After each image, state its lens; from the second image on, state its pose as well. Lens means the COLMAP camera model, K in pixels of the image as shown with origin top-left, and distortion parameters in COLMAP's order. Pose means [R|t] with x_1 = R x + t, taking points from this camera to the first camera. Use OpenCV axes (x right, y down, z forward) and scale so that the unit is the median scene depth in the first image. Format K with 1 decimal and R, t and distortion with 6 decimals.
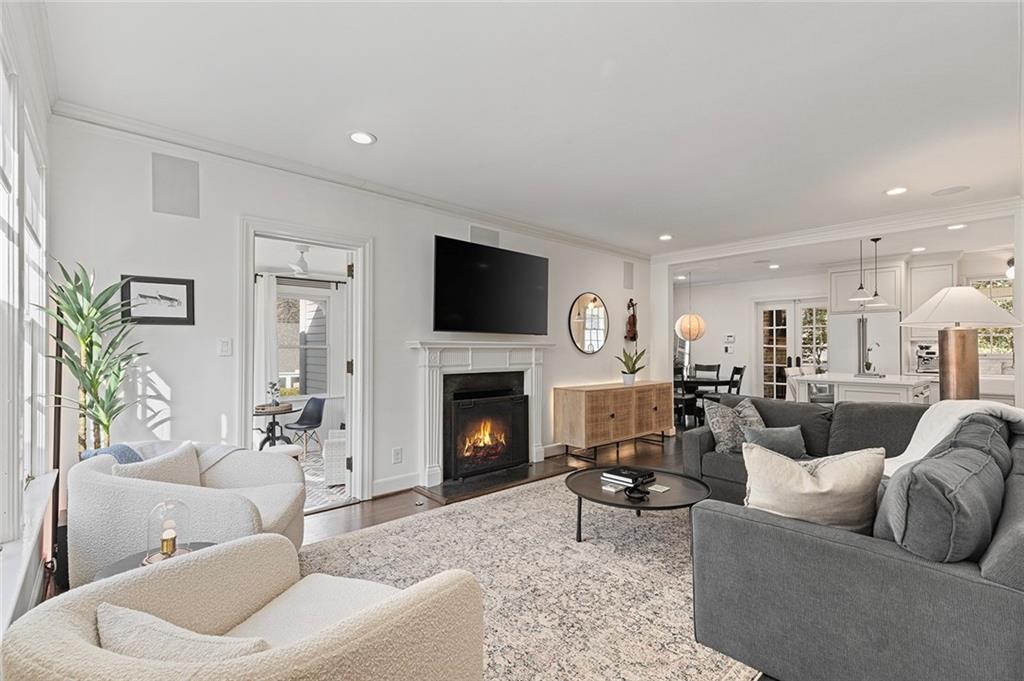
lens RADIAL K [[448.0, 0, 513.0], [0, 448.0, 344.5], [0, 0, 1]] dist [0.001511, -0.000070]
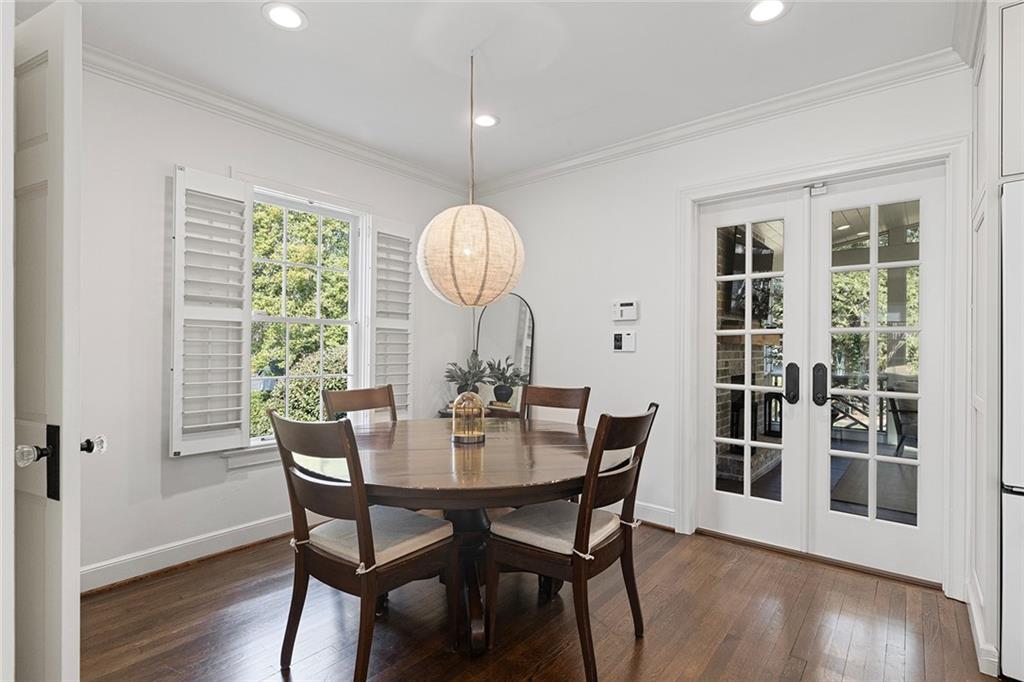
lens RADIAL K [[494.1, 0, 508.8], [0, 494.1, 344.3], [0, 0, 1]] dist [-0.006178, 0.000626]
pose [[0.990049, 0.007400, 0.140528, 0.361424], [-0.008044, 0.999960, 0.004011, 0.013595], [-0.140492, -0.005102, 0.990069, 0.671886]]
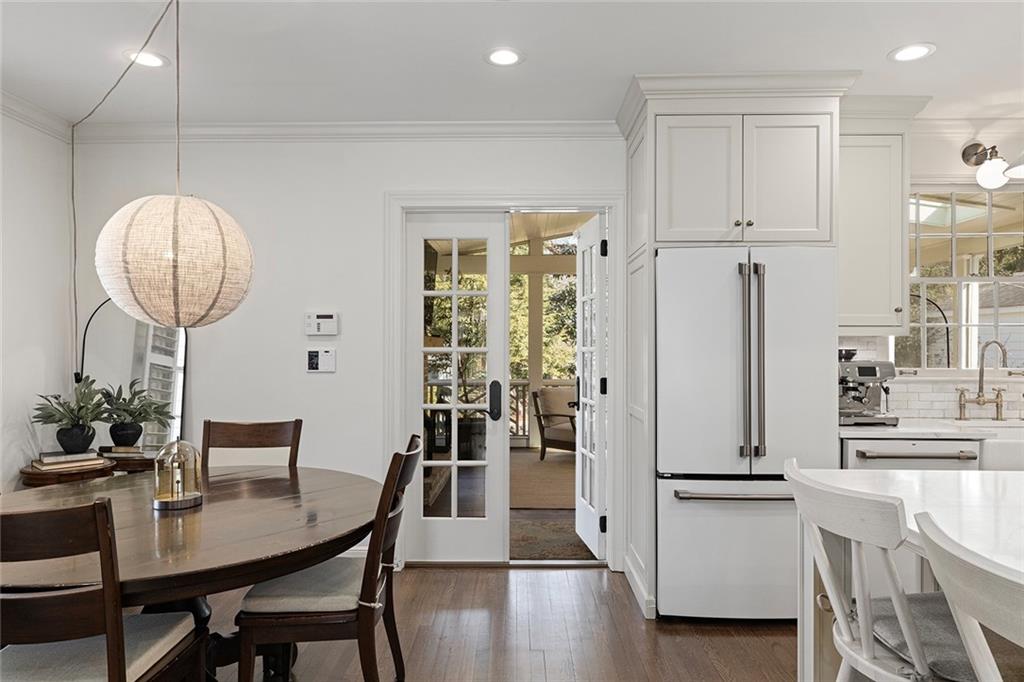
lens RADIAL K [[648.2, 0, 512.0], [0, 648.2, 341.0], [0, 0, 1]] dist [0.002549, 0.001677]
pose [[0.683645, 0.006073, 0.729789, 0.271394], [-0.005699, 0.999979, -0.002982, -0.001134], [-0.729792, -0.002120, 0.683666, 0.657007]]
